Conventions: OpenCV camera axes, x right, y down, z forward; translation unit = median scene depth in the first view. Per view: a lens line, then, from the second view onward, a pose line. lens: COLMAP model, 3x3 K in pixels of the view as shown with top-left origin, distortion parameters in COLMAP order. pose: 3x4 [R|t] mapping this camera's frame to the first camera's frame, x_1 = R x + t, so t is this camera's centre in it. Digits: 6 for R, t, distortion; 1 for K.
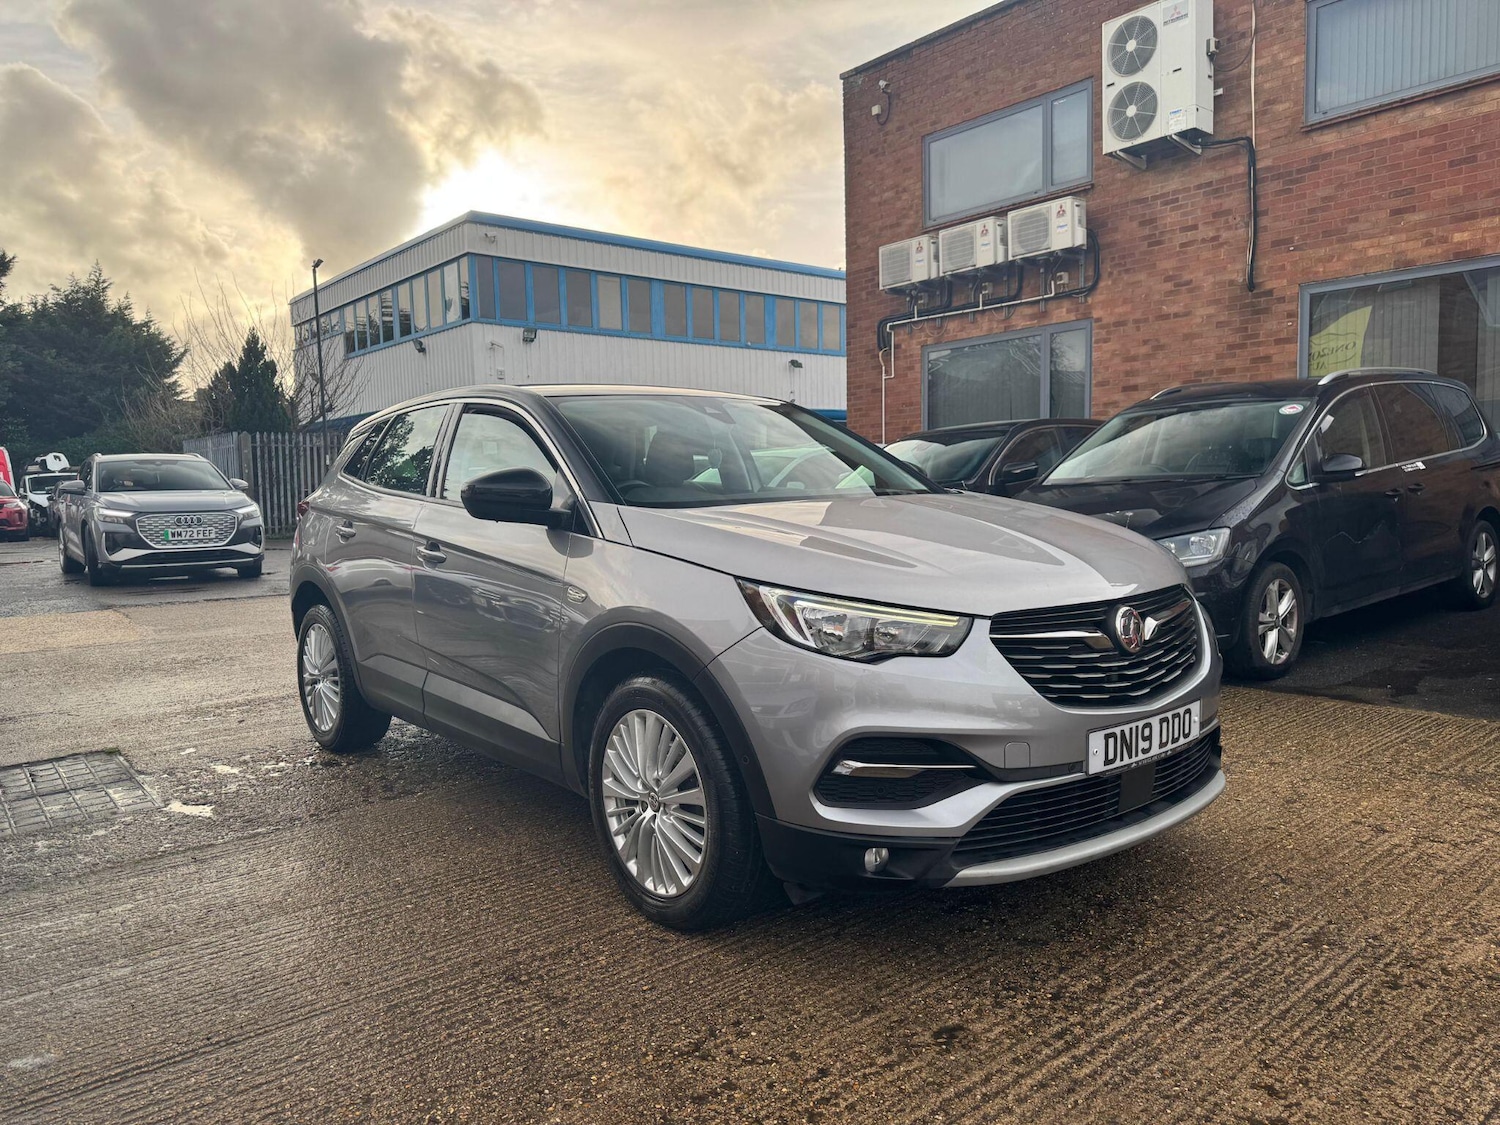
lens RADIAL K [[1059.0, 0, 745.1], [0, 1059.0, 569.5], [0, 0, 1]] dist [0.000445, 0.007877]
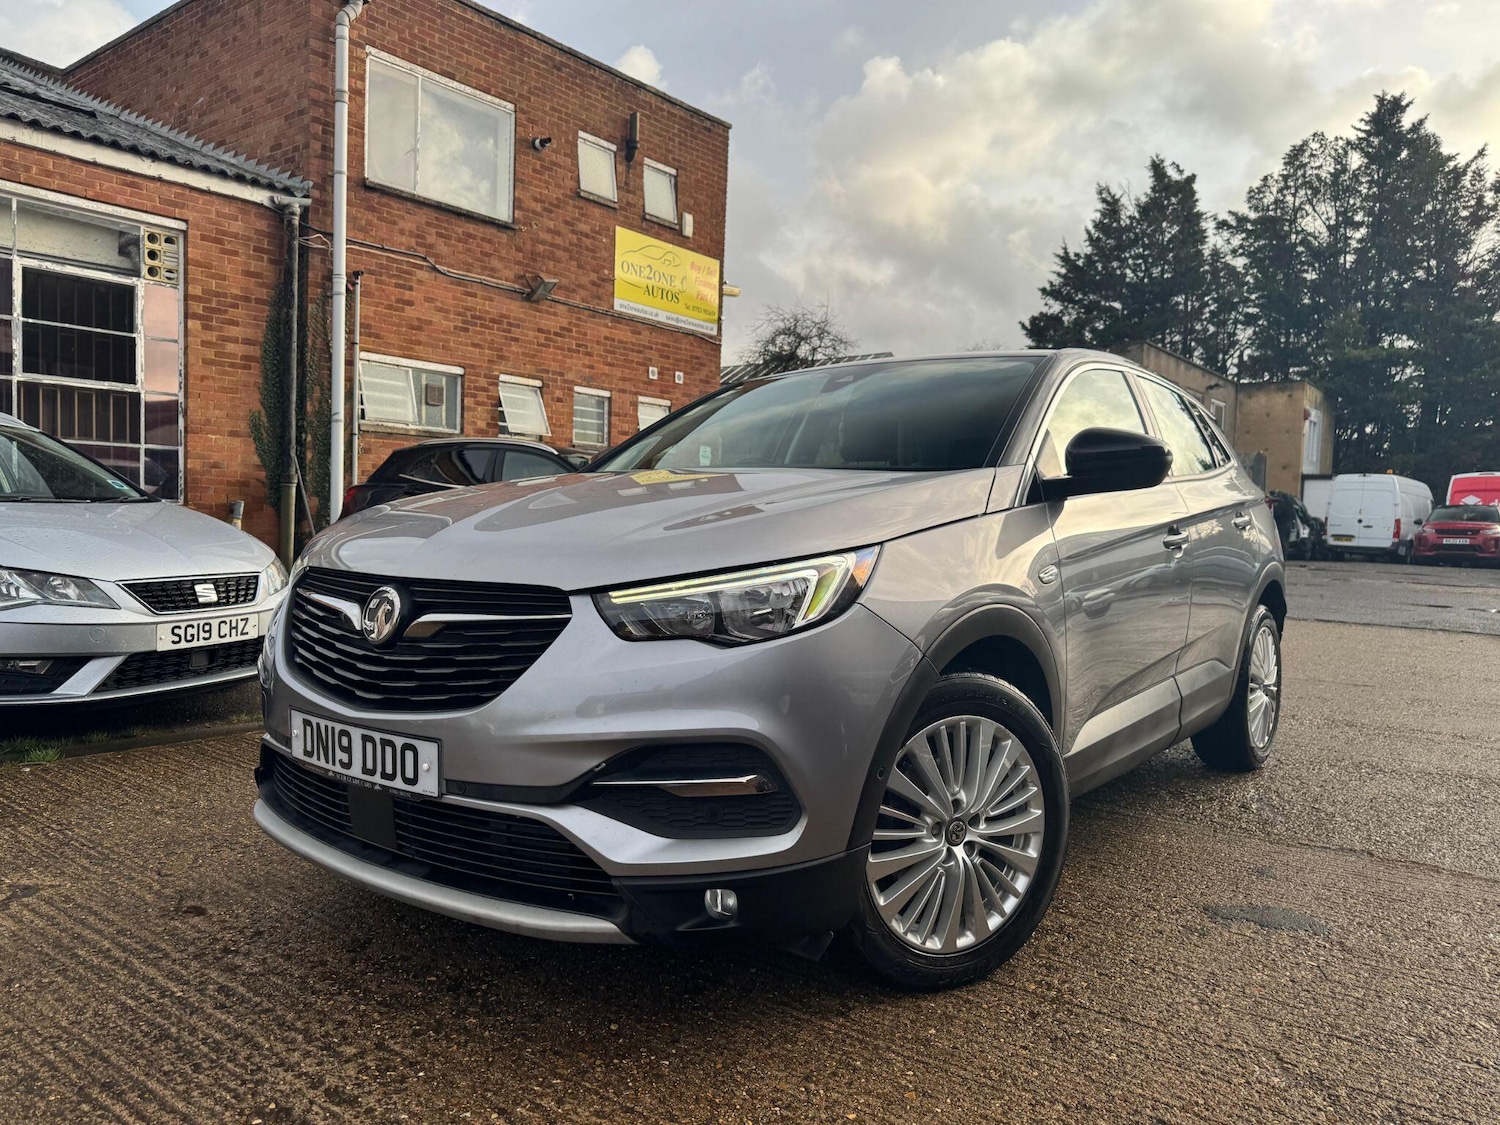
lens RADIAL K [[1063.1, 0, 747.1], [0, 1063.1, 570.9], [0, 0, 1]] dist [0.000840, -0.002013]
pose [[0.214904, 0.079381, -0.973404, 1.234847], [-0.105666, 0.992730, 0.057628, -0.052506], [0.970902, 0.090471, 0.221729, 1.126535]]
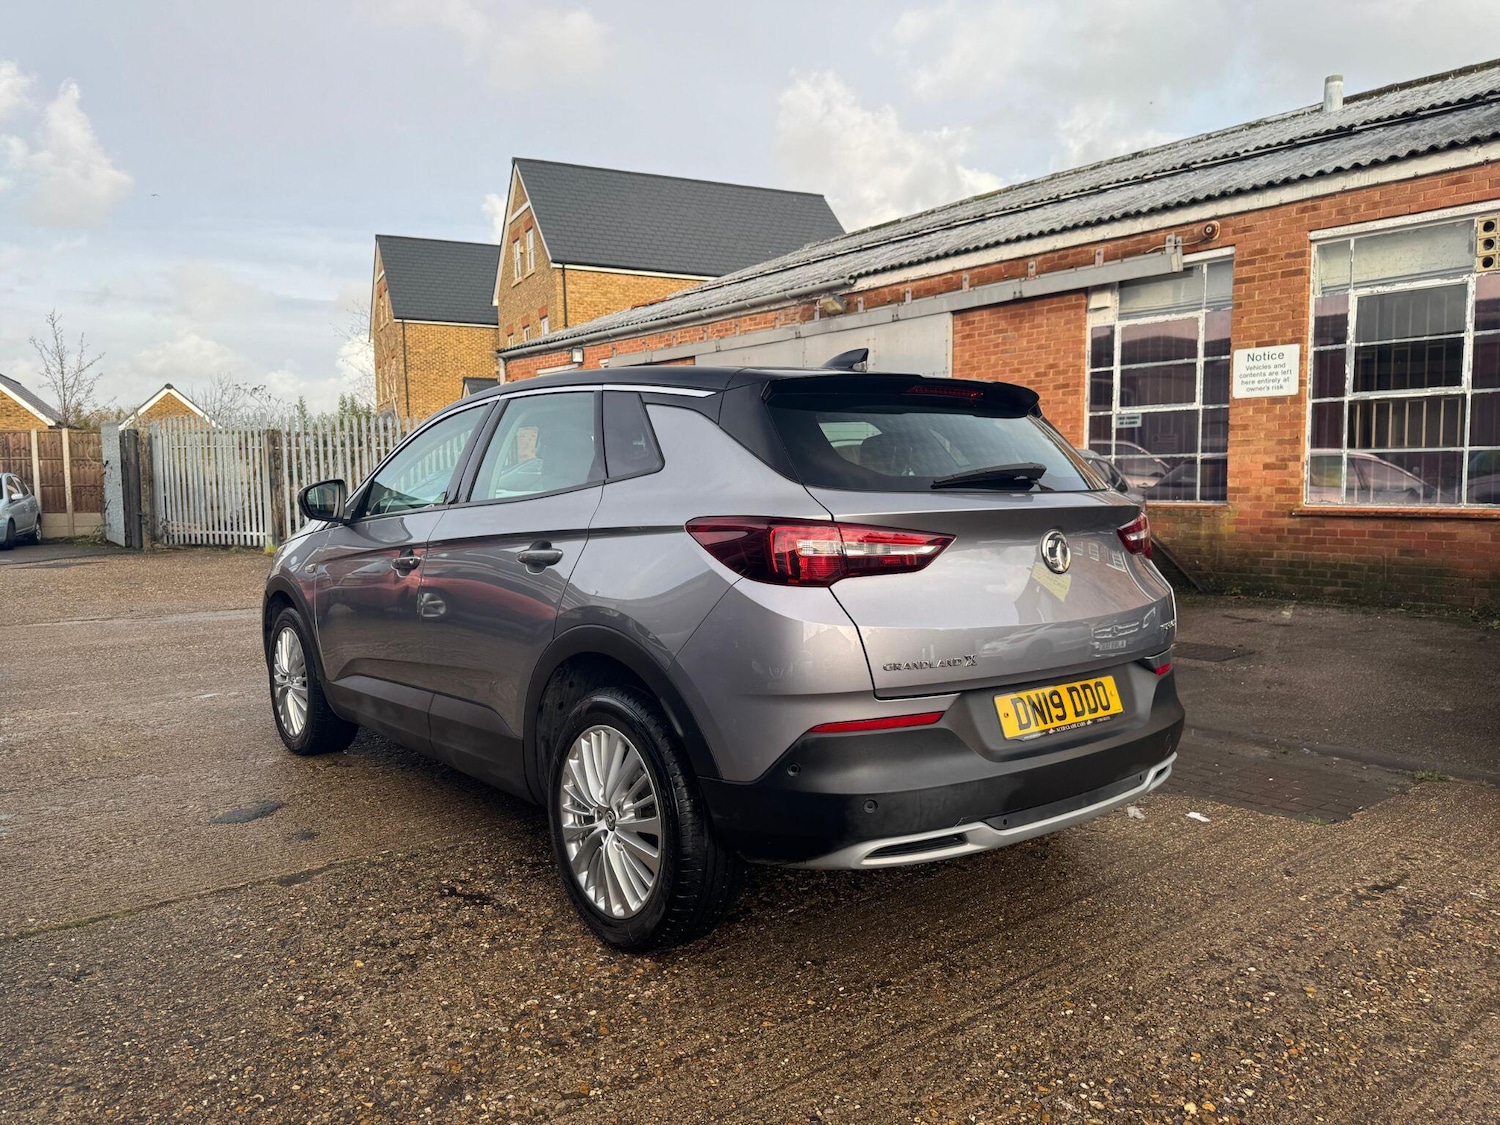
lens RADIAL K [[1043.3, 0, 750.0], [0, 1043.3, 562.5], [0, 0, 1]] dist [0.022256, -0.005890]
pose [[-0.999606, 0.028022, 0.001680, -0.392096], [0.027929, 0.986701, 0.160128, -0.294776], [0.002830, 0.160112, -0.987095, 3.302495]]
